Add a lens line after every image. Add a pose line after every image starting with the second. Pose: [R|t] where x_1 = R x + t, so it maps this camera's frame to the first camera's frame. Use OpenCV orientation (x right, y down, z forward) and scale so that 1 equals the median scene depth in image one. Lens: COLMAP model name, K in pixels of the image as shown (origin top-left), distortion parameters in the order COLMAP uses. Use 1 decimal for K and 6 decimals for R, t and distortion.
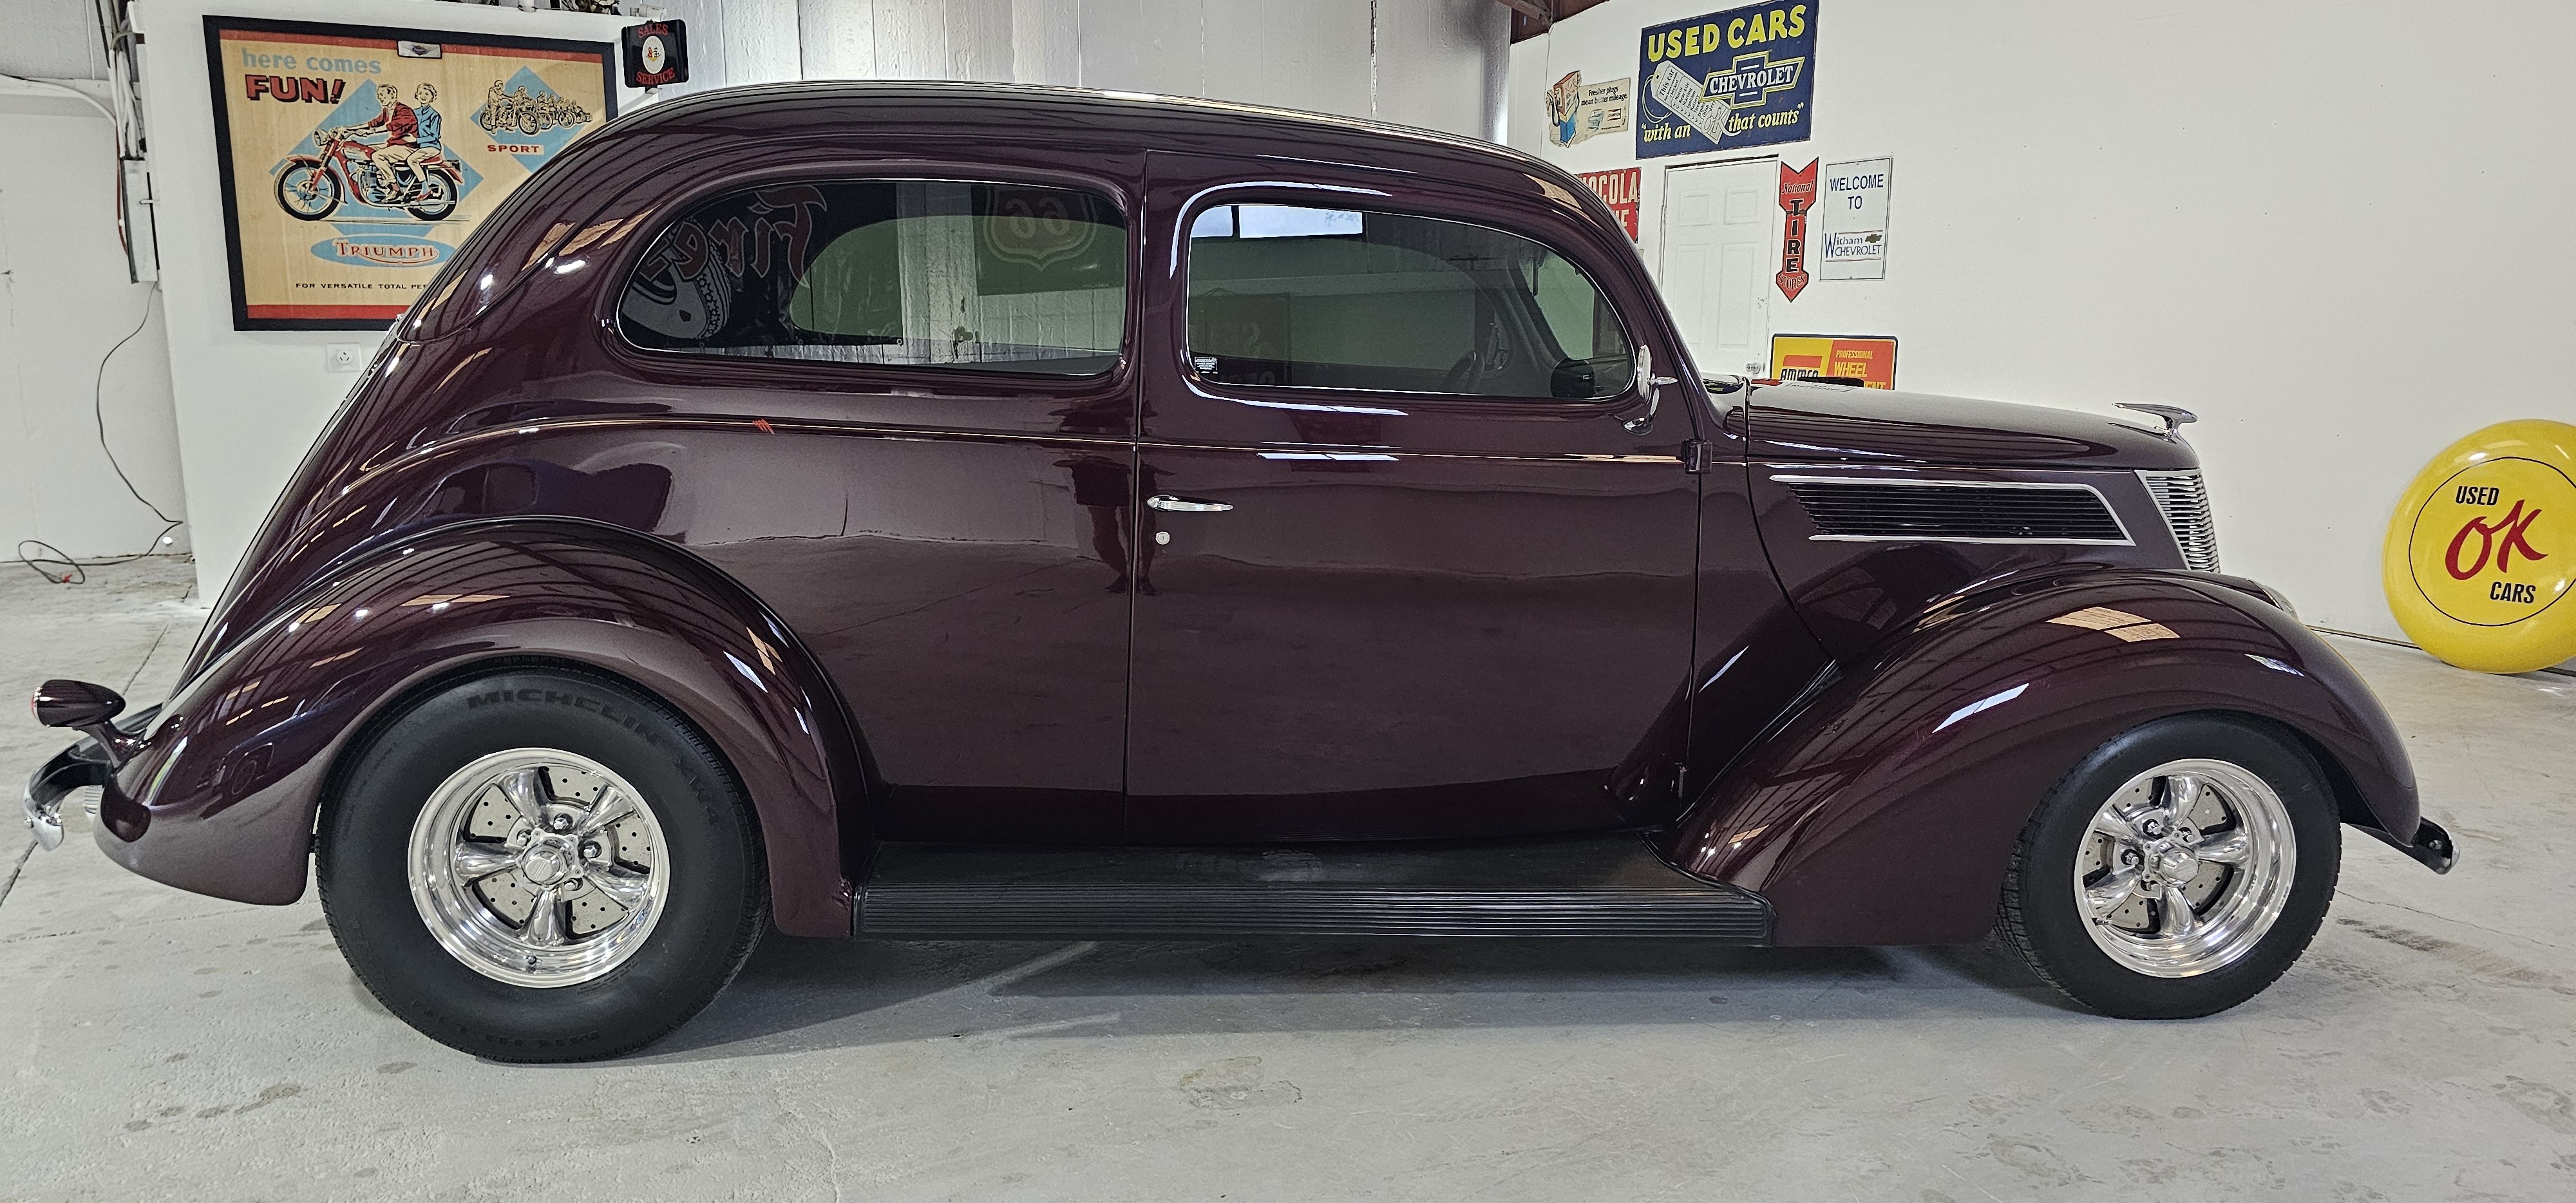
lens RADIAL K [[1740.9, 0, 1267.4], [0, 1740.9, 623.1], [0, 0, 1]] dist [0.057774, -0.064920]
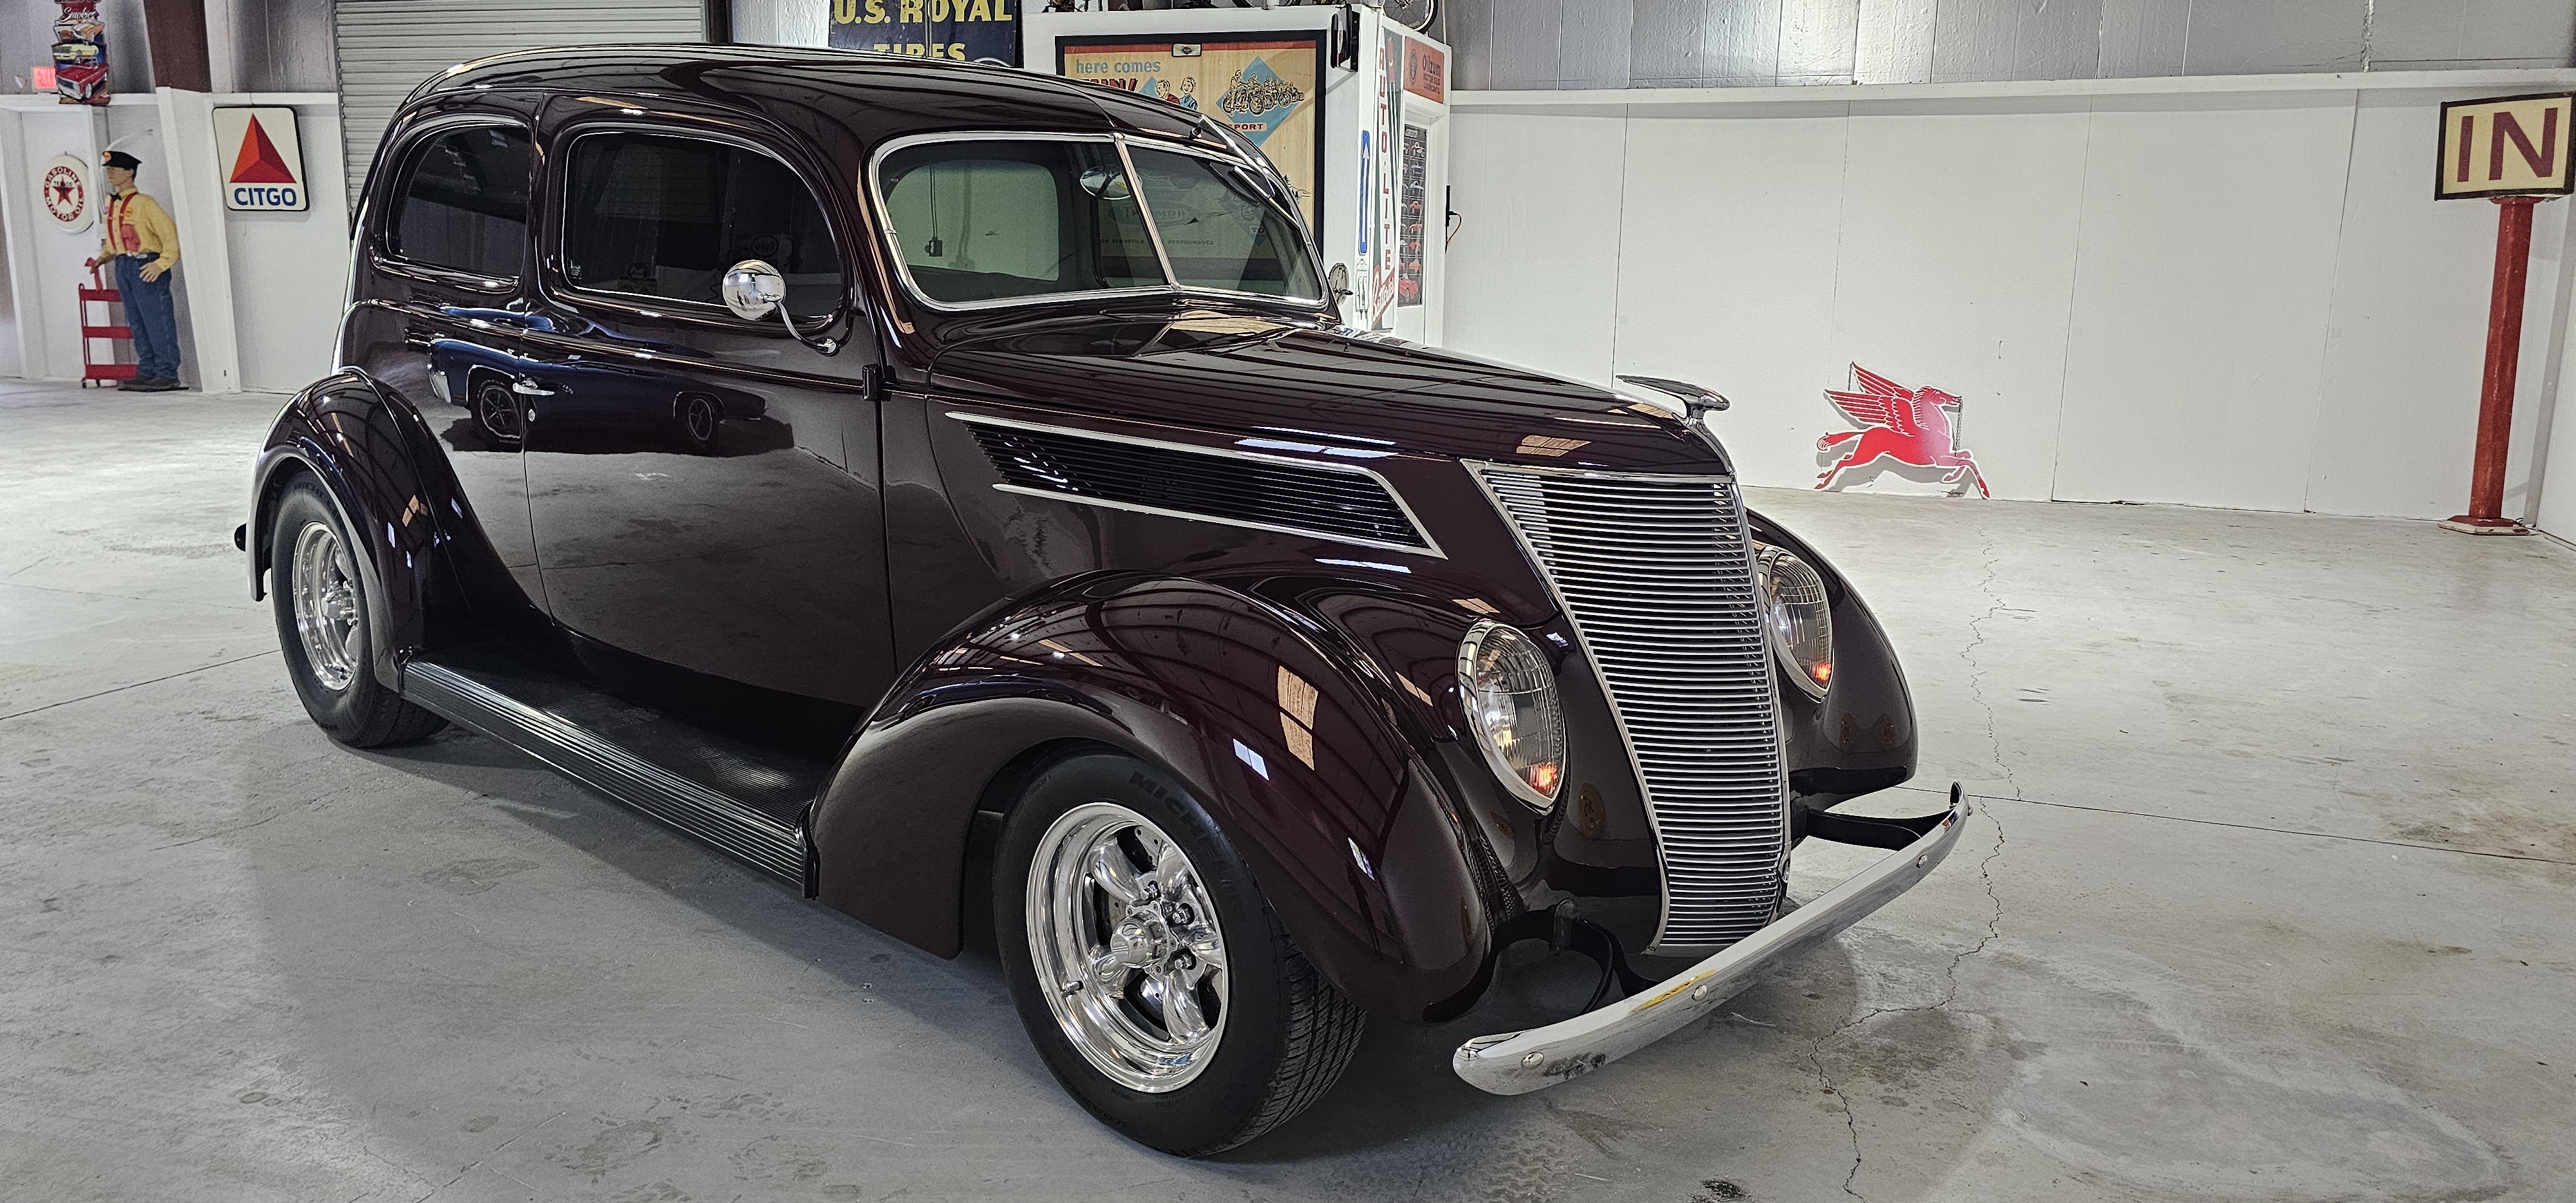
lens RADIAL K [[1726.3, 0, 1293.7], [0, 1726.3, 600.8], [0, 0, 1]] dist [0.057495, -0.060495]
pose [[0.686047, 0.147684, -0.712411, 0.500773], [-0.147361, 0.987092, 0.062718, -0.032629], [0.712478, 0.061954, 0.698954, 0.231888]]
